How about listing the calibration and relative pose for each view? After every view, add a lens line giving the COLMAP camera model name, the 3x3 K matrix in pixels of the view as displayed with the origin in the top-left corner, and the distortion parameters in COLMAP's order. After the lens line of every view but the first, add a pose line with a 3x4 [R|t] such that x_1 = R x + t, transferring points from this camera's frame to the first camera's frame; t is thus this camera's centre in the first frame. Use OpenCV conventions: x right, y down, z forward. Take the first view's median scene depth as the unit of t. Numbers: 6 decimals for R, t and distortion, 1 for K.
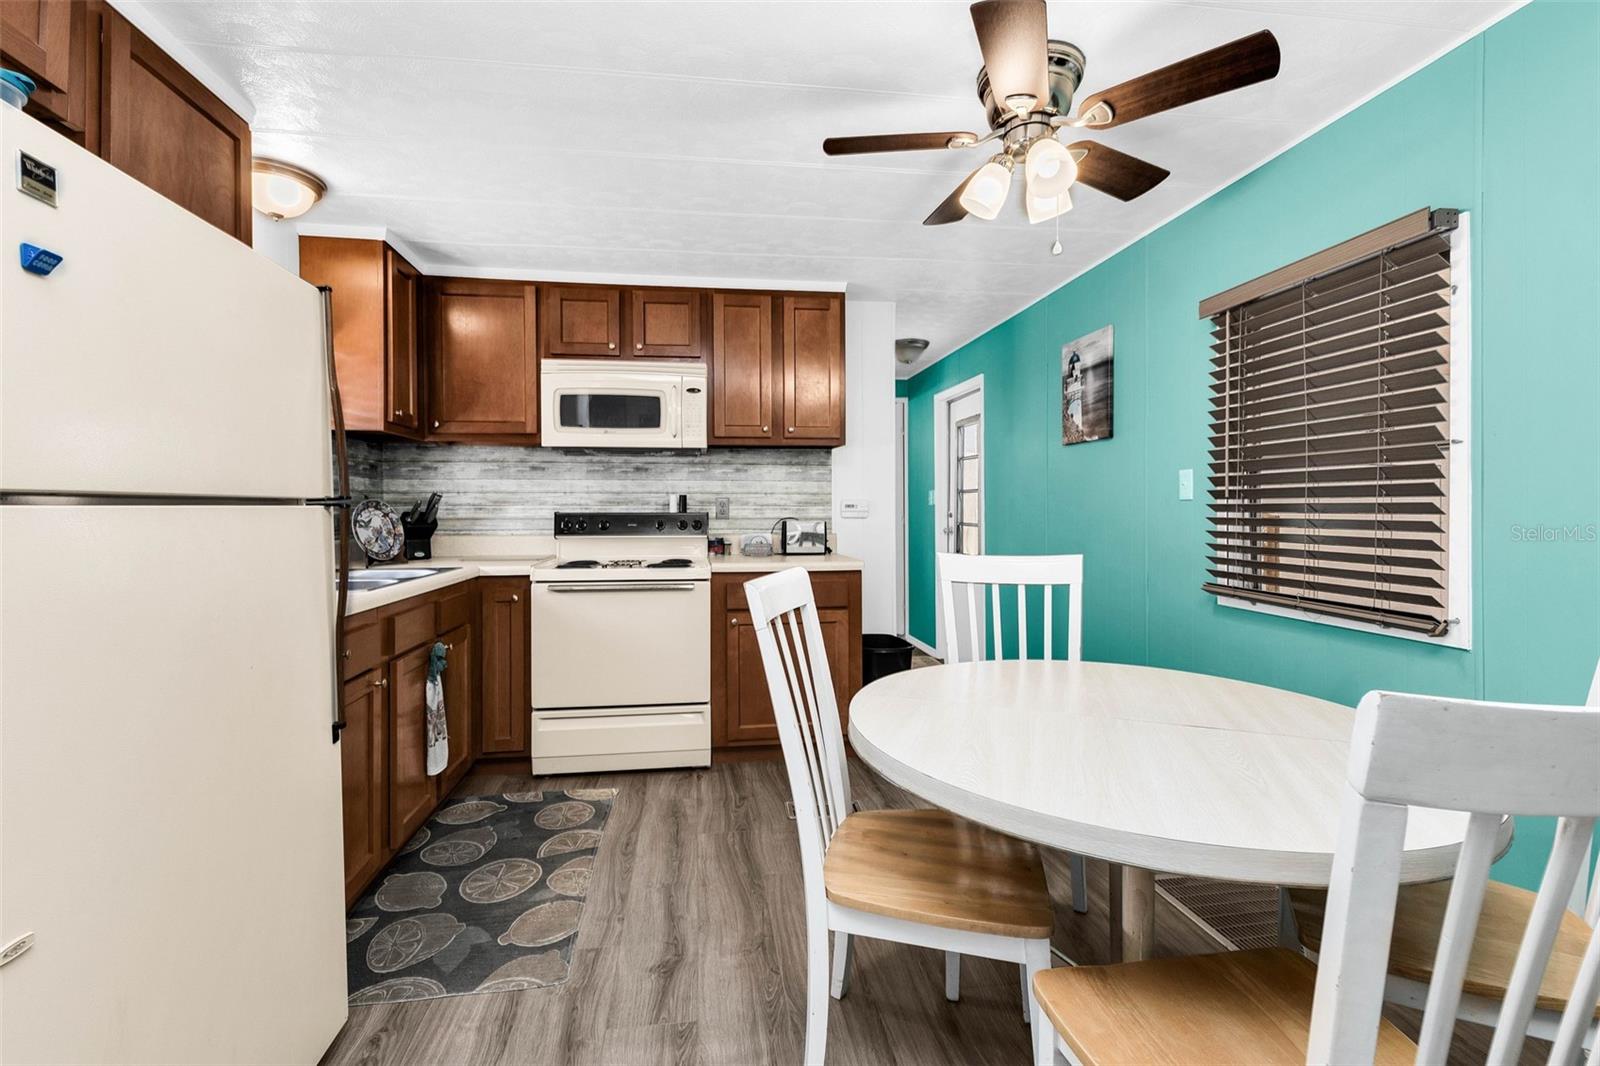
lens RADIAL K [[713.2, 0, 803.9], [0, 713.2, 509.6], [0, 0, 1]] dist [0.009571, -0.000271]
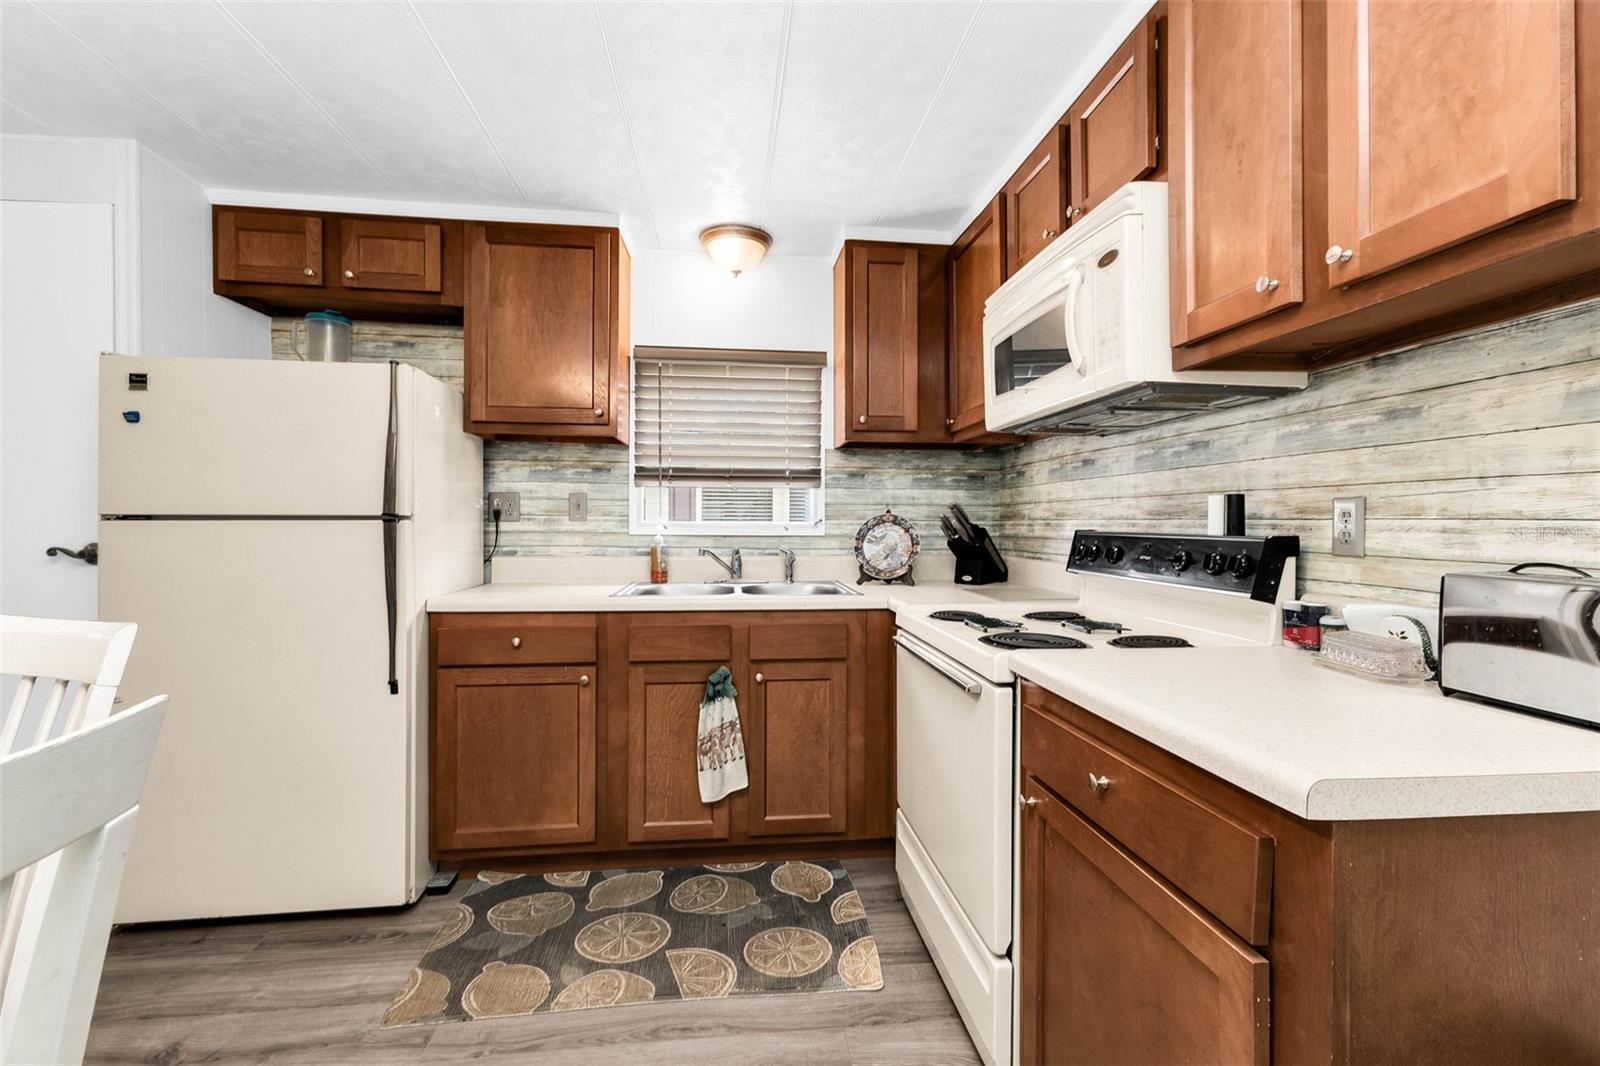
lens RADIAL K [[710.2, 0, 825.0], [0, 710.2, 529.4], [0, 0, 1]] dist [0.010030, -0.000630]
pose [[-0.048658, 0.011627, -0.998748, 0.323690], [-0.005000, 0.999917, 0.011884, -0.004026], [0.998803, 0.005572, -0.048596, 0.927326]]
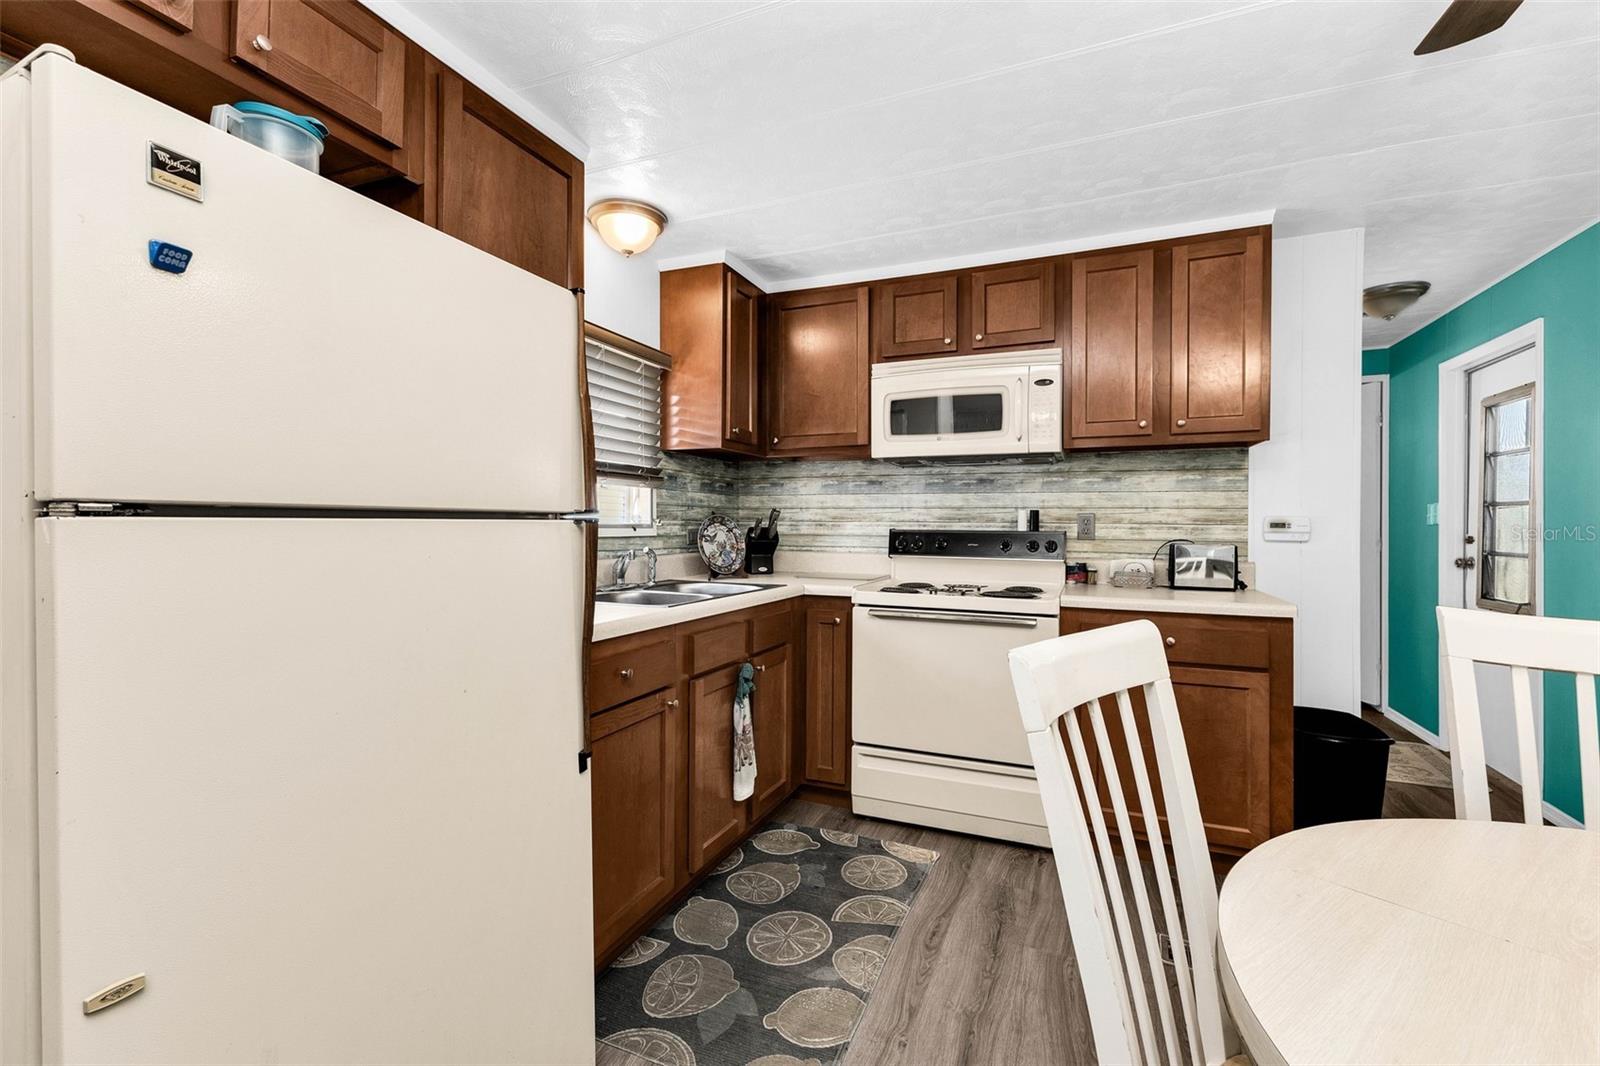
lens RADIAL K [[707.3, 0, 795.3], [0, 707.3, 525.8], [0, 0, 1]] dist [0.009652, -0.000108]
pose [[0.850503, 0.008323, -0.525904, 0.034577], [-0.009113, 0.999958, 0.001088, -0.000725], [0.525891, 0.003867, 0.850543, 0.175152]]
